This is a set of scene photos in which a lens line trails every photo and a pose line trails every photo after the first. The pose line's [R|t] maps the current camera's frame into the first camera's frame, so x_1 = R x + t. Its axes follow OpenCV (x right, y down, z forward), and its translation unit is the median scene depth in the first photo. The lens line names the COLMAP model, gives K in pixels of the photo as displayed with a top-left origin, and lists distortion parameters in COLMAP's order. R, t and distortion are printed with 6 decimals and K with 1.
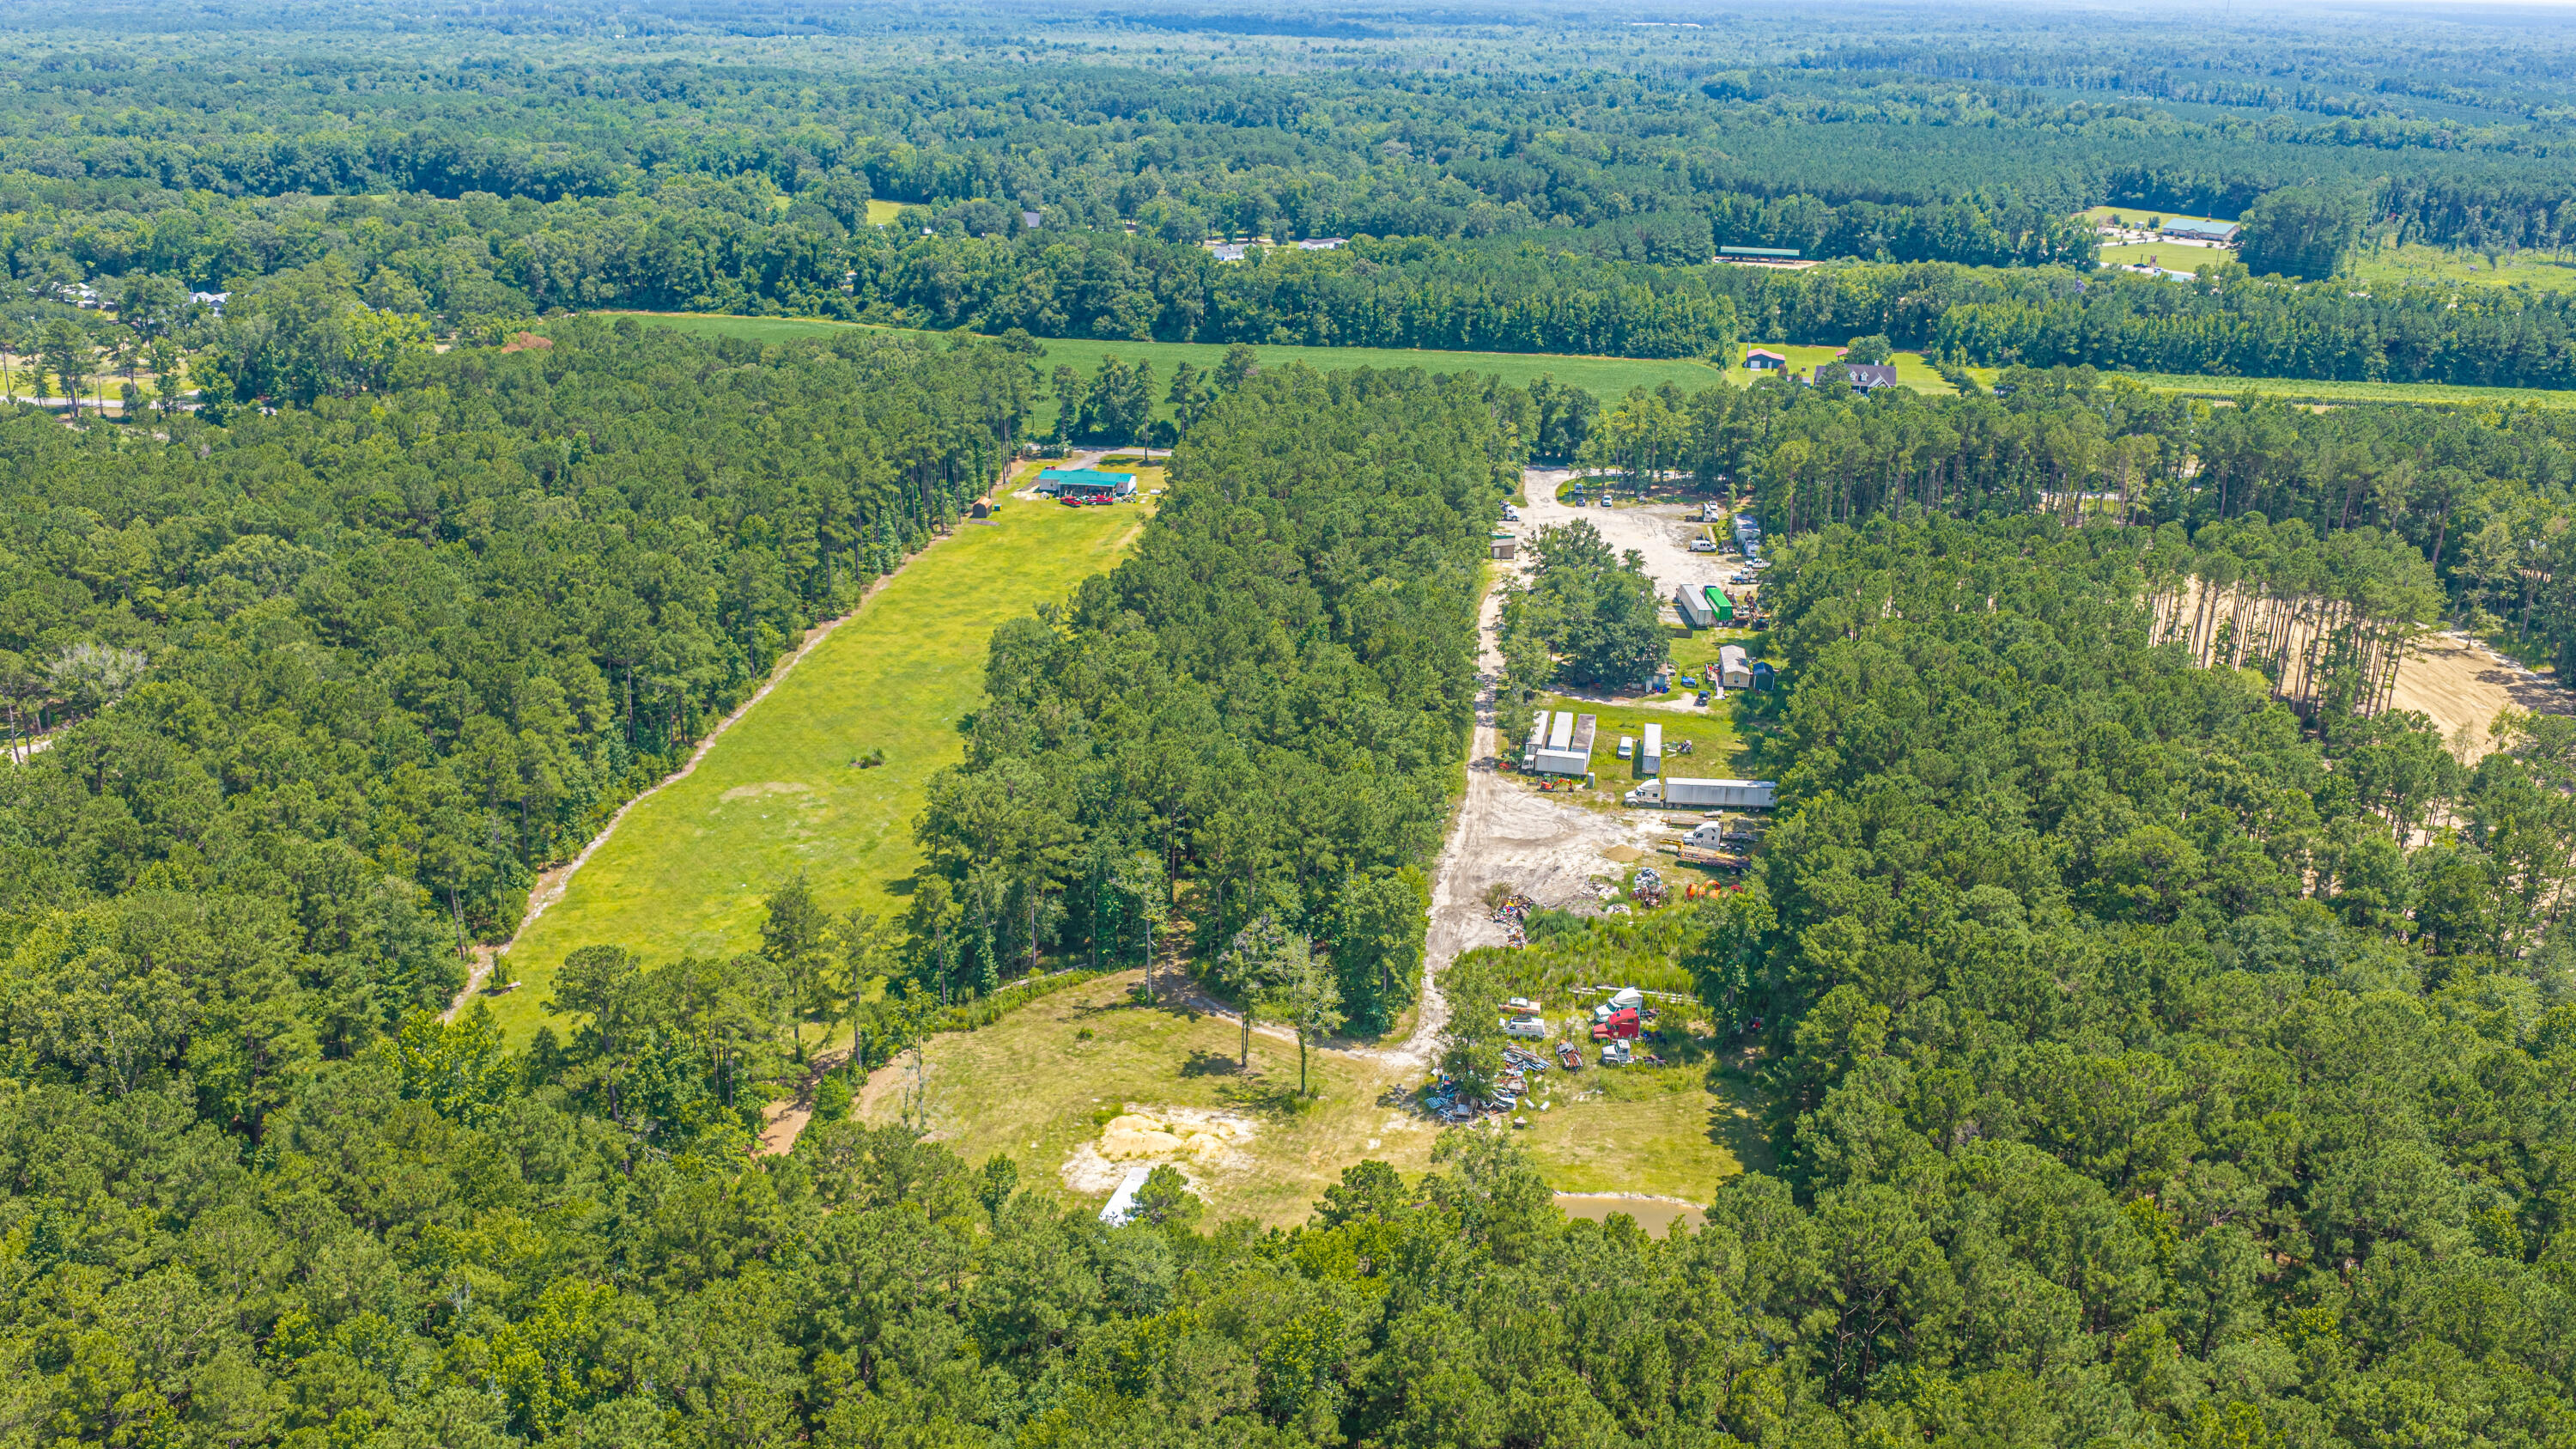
lens RADIAL K [[2129.6, 0, 1286.6], [0, 2129.6, 740.2], [0, 0, 1]] dist [0.028035, -0.060546]
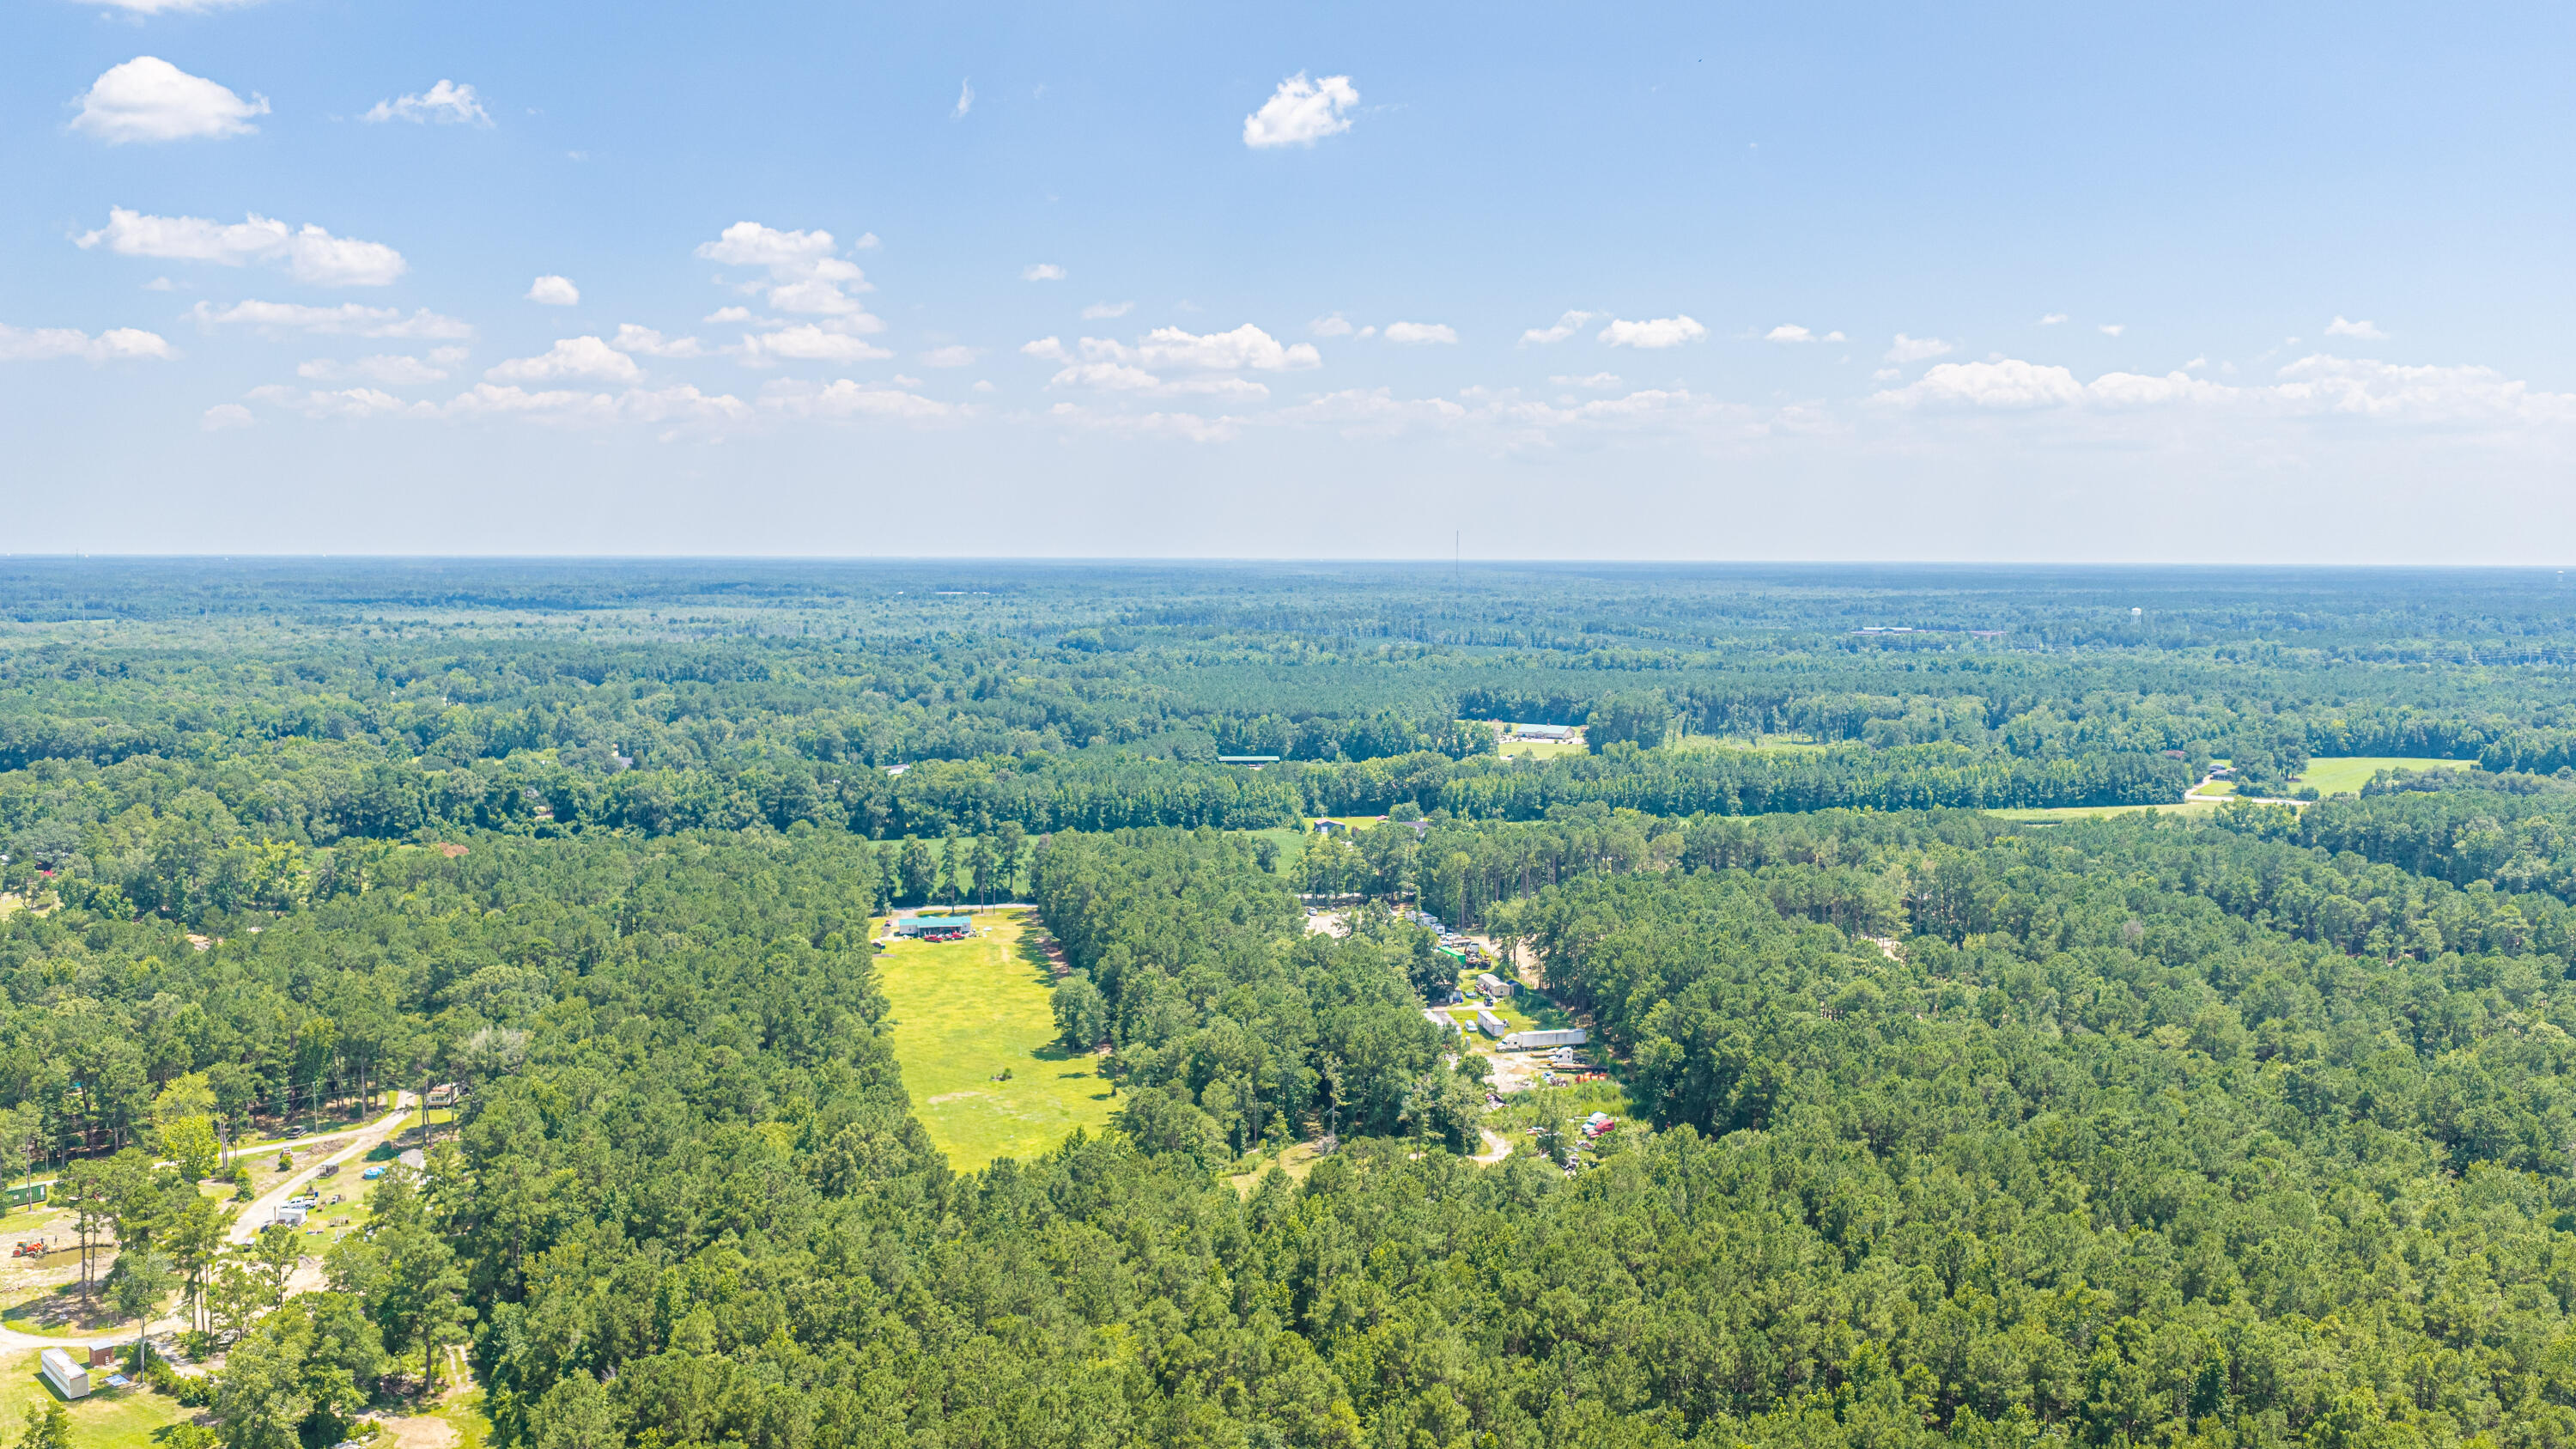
lens RADIAL K [[2129.6, 0, 1291.1], [0, 2129.6, 729.9], [0, 0, 1]] dist [0.028035, -0.060546]
pose [[0.940955, -0.040499, 0.336100, -0.231885], [0.125418, 0.963875, -0.234979, 0.069551], [-0.314442, 0.263258, 0.912043, -0.206472]]
